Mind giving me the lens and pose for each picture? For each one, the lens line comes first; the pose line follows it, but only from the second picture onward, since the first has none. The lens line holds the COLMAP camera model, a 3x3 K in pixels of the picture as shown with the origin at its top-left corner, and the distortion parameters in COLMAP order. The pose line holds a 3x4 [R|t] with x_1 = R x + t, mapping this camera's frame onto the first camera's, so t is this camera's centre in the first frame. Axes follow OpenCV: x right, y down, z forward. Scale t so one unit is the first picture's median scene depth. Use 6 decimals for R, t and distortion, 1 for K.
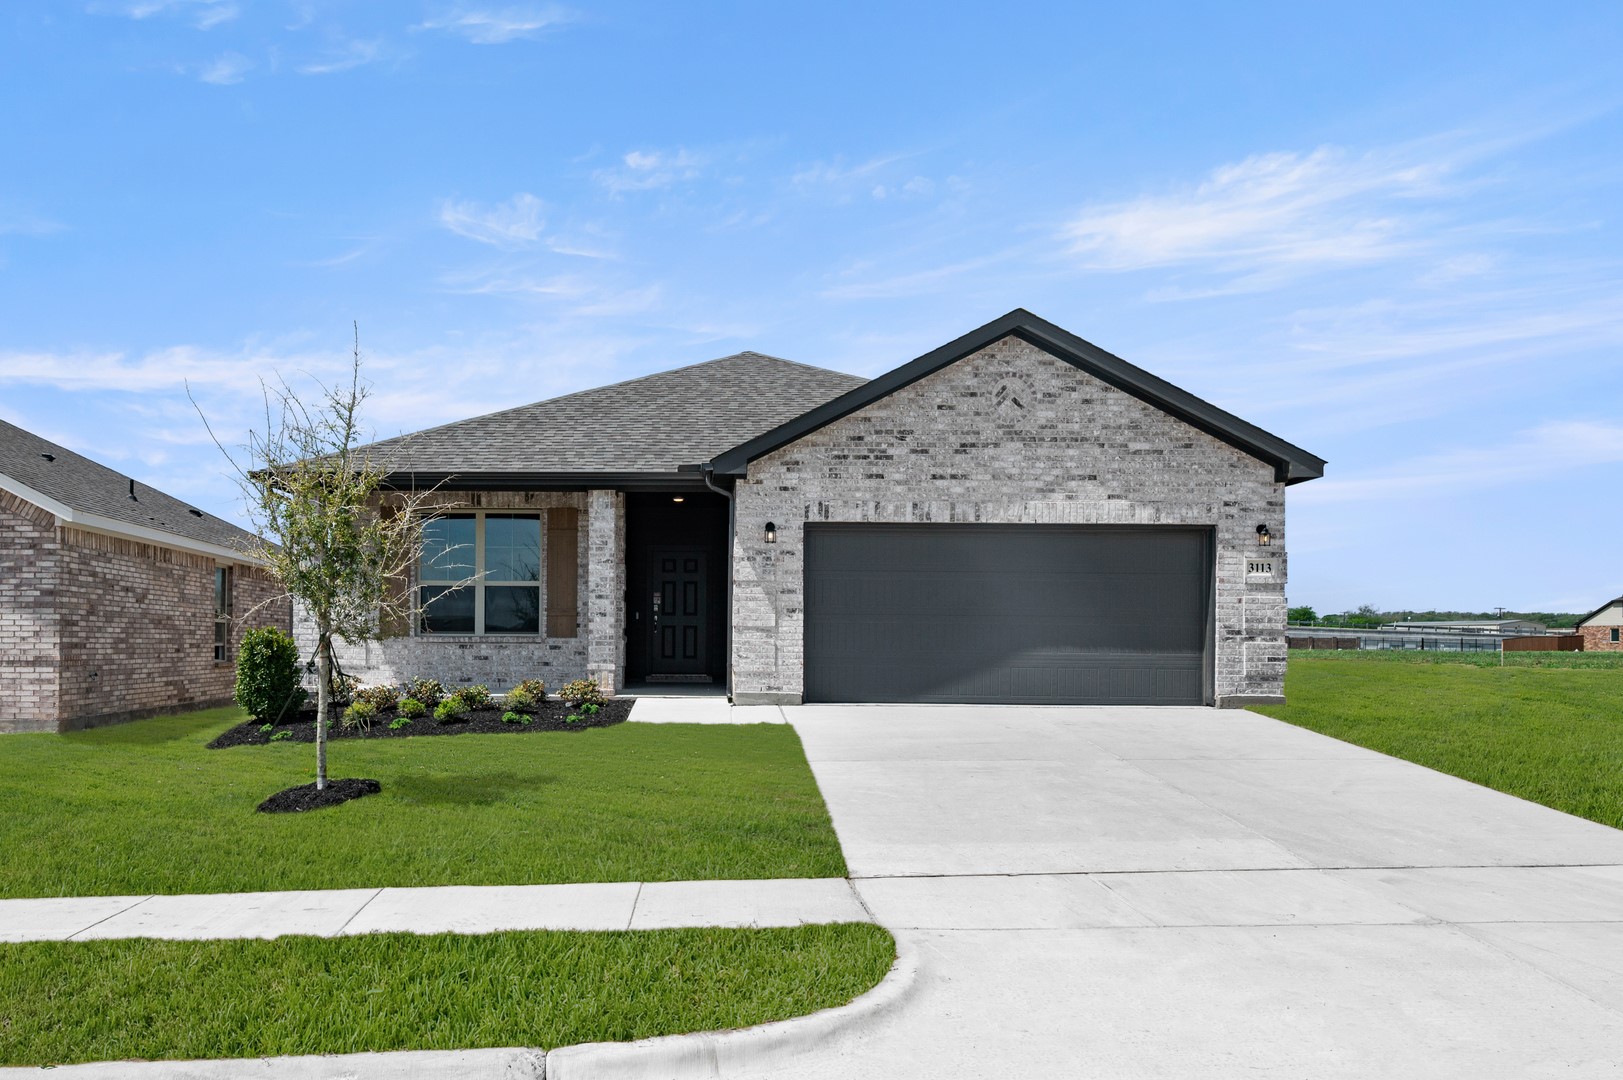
lens RADIAL K [[814.6, 0, 811.5], [0, 814.6, 540.0], [0, 0, 1]] dist [0.005779, 0.001090]
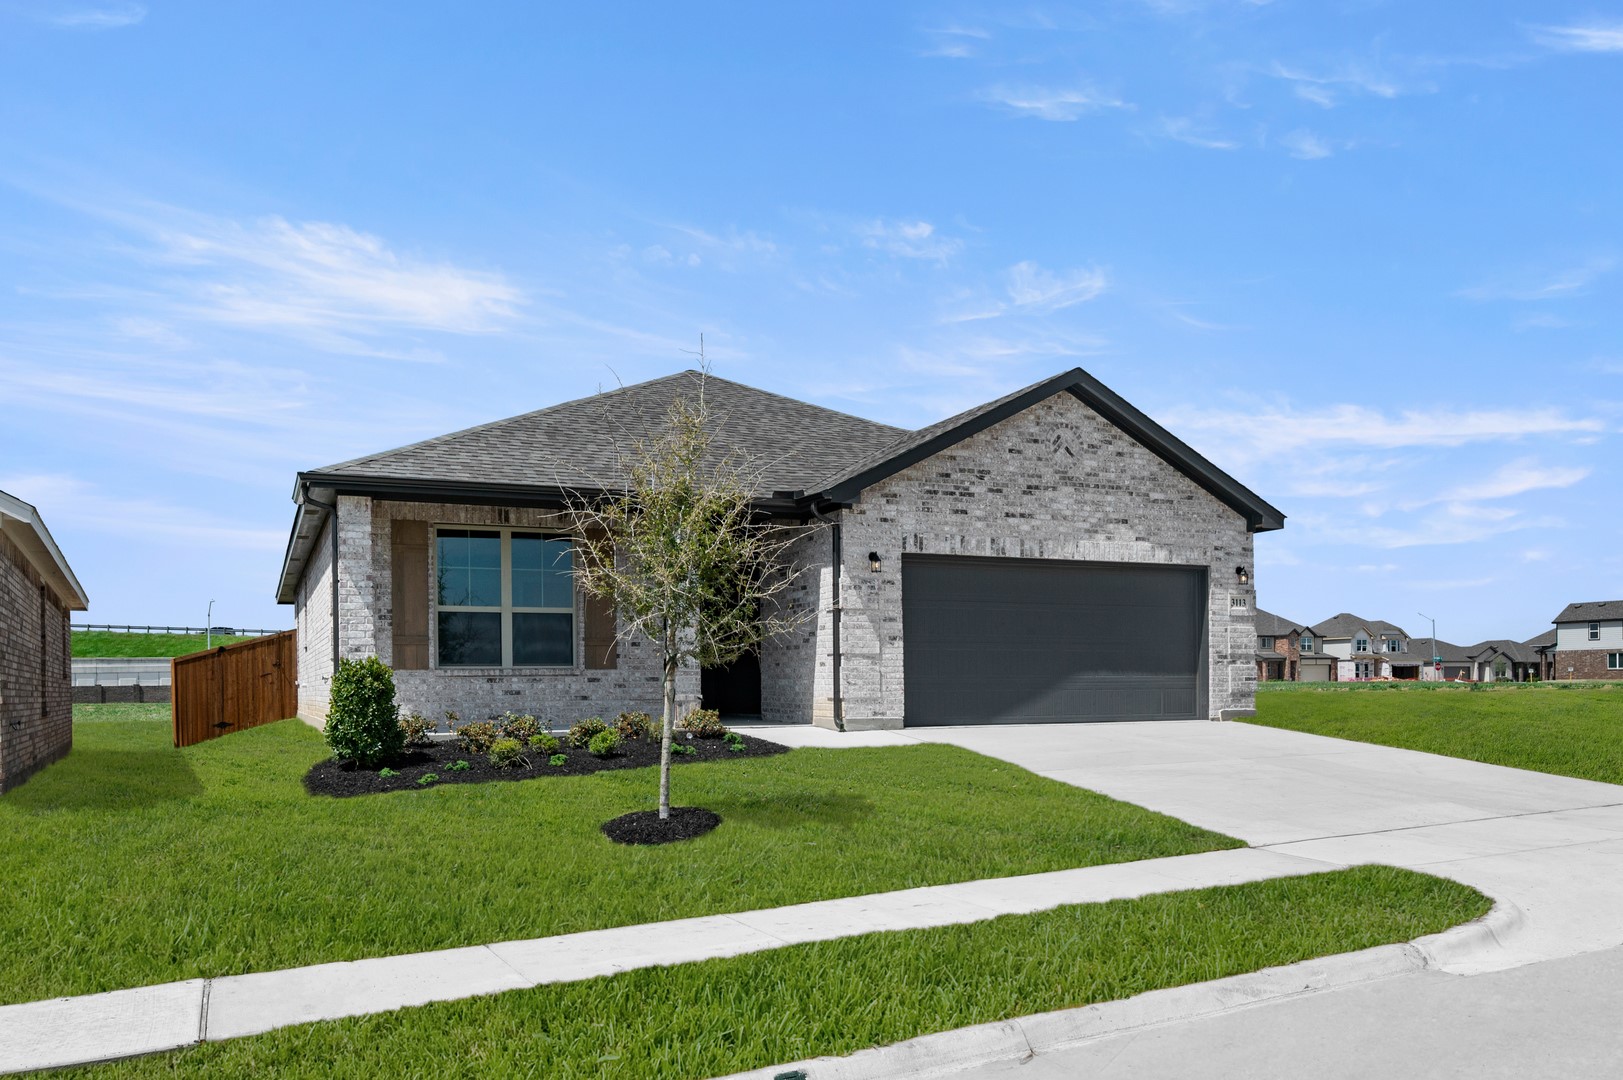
lens RADIAL K [[868.7, 0, 811.3], [0, 868.7, 570.0], [0, 0, 1]] dist [0.001595, 0.000316]
pose [[0.949840, 0.024311, 0.311790, -0.451785], [-0.022814, 0.999704, -0.008450, 0.011408], [-0.311904, 0.000913, 0.950113, -0.014932]]
